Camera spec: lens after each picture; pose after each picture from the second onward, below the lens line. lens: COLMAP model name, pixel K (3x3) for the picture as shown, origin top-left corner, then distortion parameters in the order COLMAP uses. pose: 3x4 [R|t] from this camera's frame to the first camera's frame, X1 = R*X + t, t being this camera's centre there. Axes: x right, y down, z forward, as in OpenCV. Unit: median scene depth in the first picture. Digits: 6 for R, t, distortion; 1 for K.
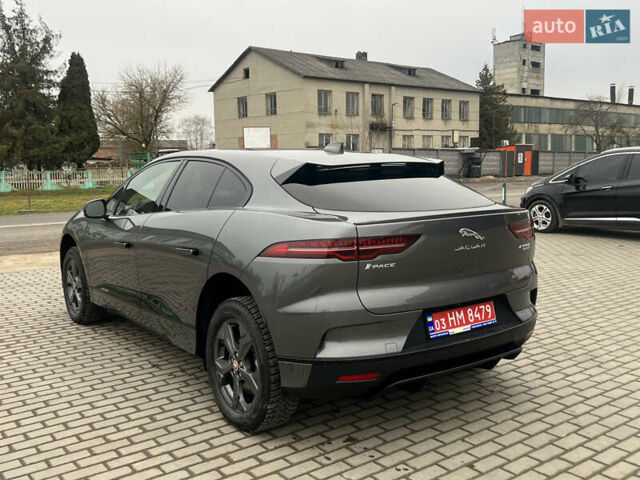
lens RADIAL K [[638.8, 0, 323.0], [0, 638.8, 232.9], [0, 0, 1]] dist [0.093732, -0.153351]
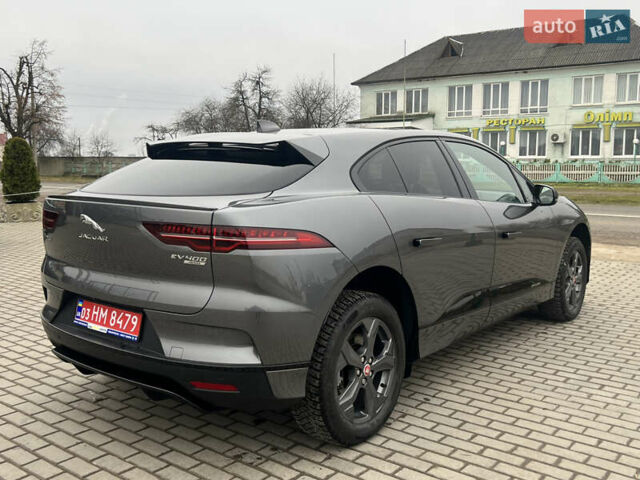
lens RADIAL K [[646.5, 0, 325.3], [0, 646.5, 238.5], [0, 0, 1]] dist [0.032864, -0.013746]
pose [[0.256133, 0.132254, -0.957551, 1.080144], [-0.109613, 0.988181, 0.107164, -0.099015], [0.960407, 0.077512, 0.267603, 0.989936]]
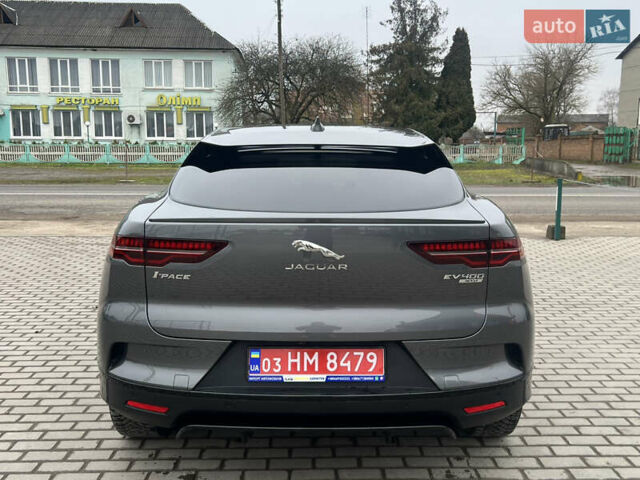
lens RADIAL K [[646.5, 0, 325.3], [0, 646.5, 238.5], [0, 0, 1]] dist [0.032864, -0.013746]
pose [[0.812547, 0.106592, -0.573067, 0.597441], [-0.080316, 0.994234, 0.071050, -0.056881], [0.577336, -0.011705, 0.816423, 0.390889]]
